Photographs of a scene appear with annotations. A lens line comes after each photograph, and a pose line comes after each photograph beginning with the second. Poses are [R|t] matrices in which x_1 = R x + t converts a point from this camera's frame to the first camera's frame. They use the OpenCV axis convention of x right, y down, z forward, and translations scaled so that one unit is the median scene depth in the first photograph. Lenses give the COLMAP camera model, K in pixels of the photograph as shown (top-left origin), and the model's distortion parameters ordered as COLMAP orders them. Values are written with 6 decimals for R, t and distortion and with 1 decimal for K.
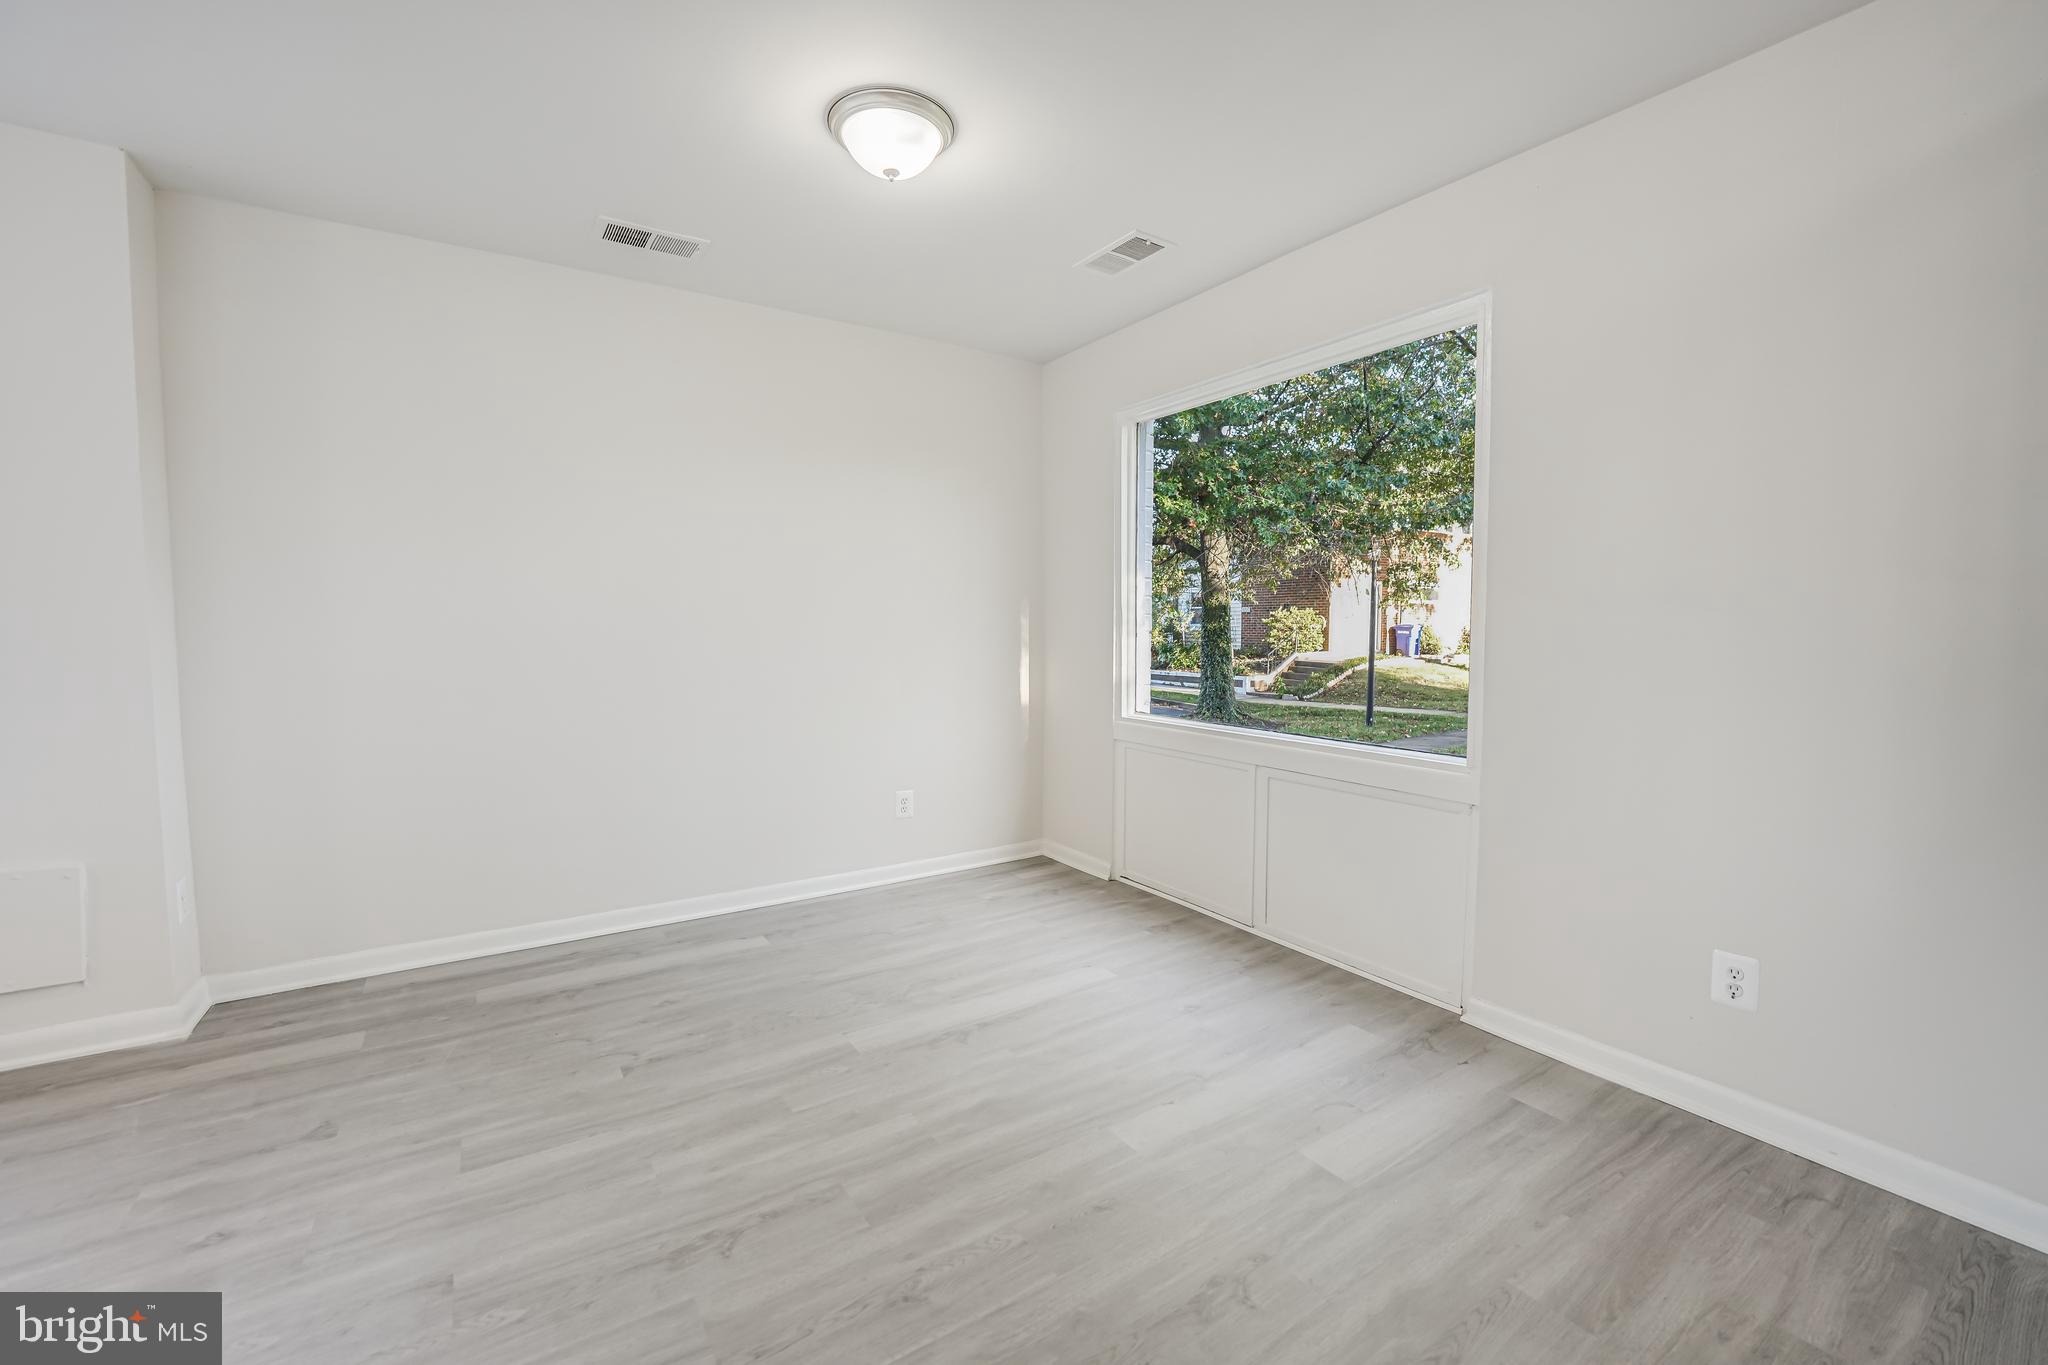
lens RADIAL K [[830.6, 0, 1024.8], [0, 830.6, 677.0], [0, 0, 1]] dist [-0.020081, 0.000113]
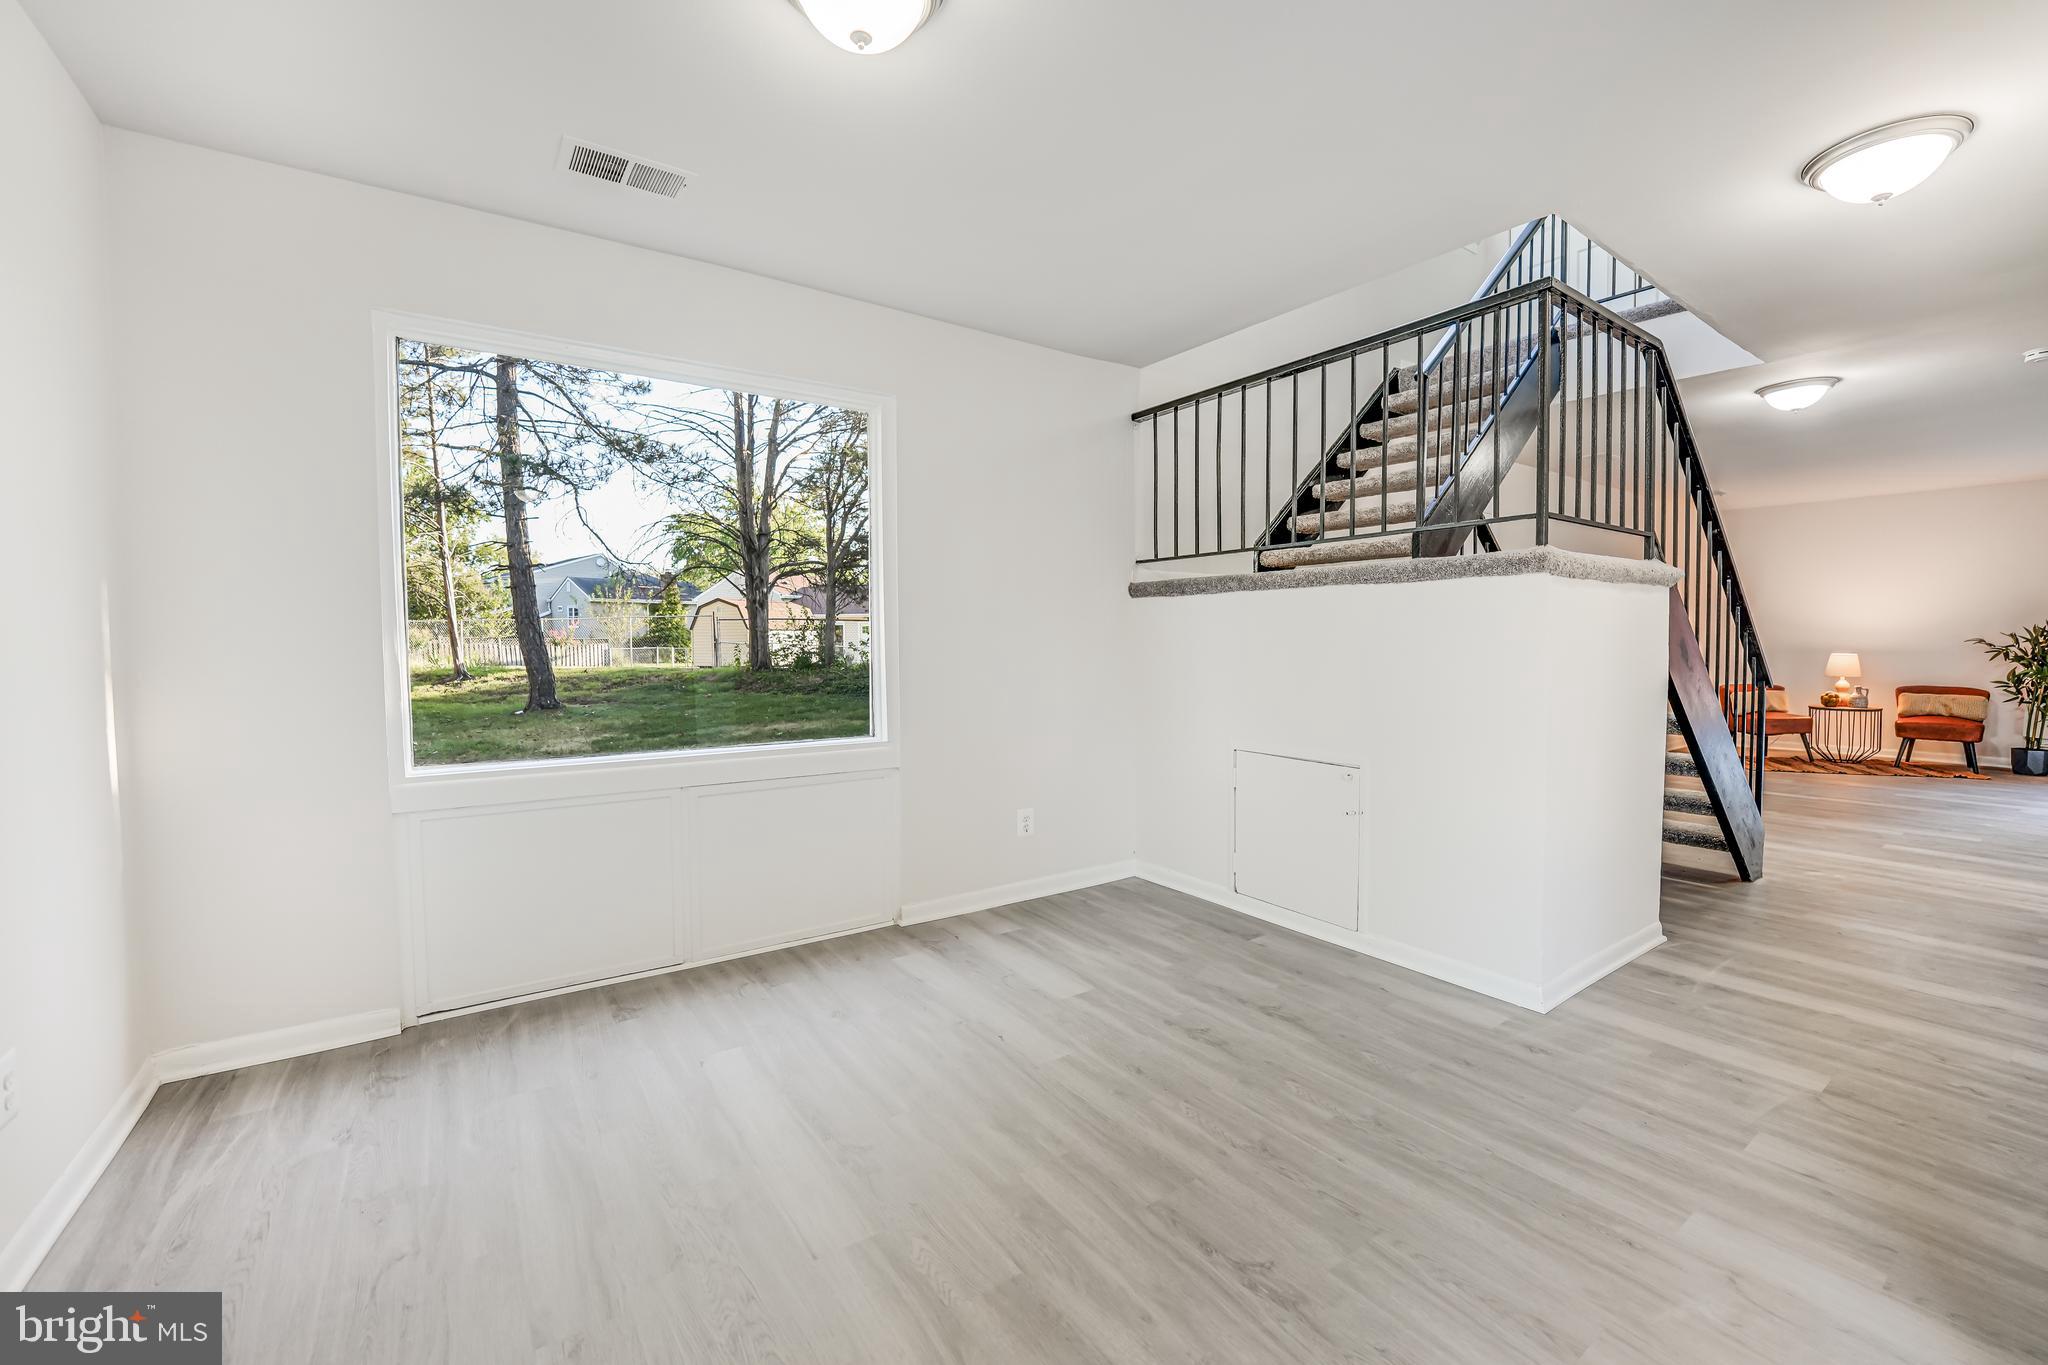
lens RADIAL K [[830.6, 0, 1024.8], [0, 830.6, 677.0], [0, 0, 1]] dist [-0.020081, 0.000113]
pose [[-0.021325, -0.045404, 0.998741, -0.999472], [0.062629, 0.996946, 0.046660, -0.056077], [-0.997809, 0.063545, -0.018416, 0.959604]]
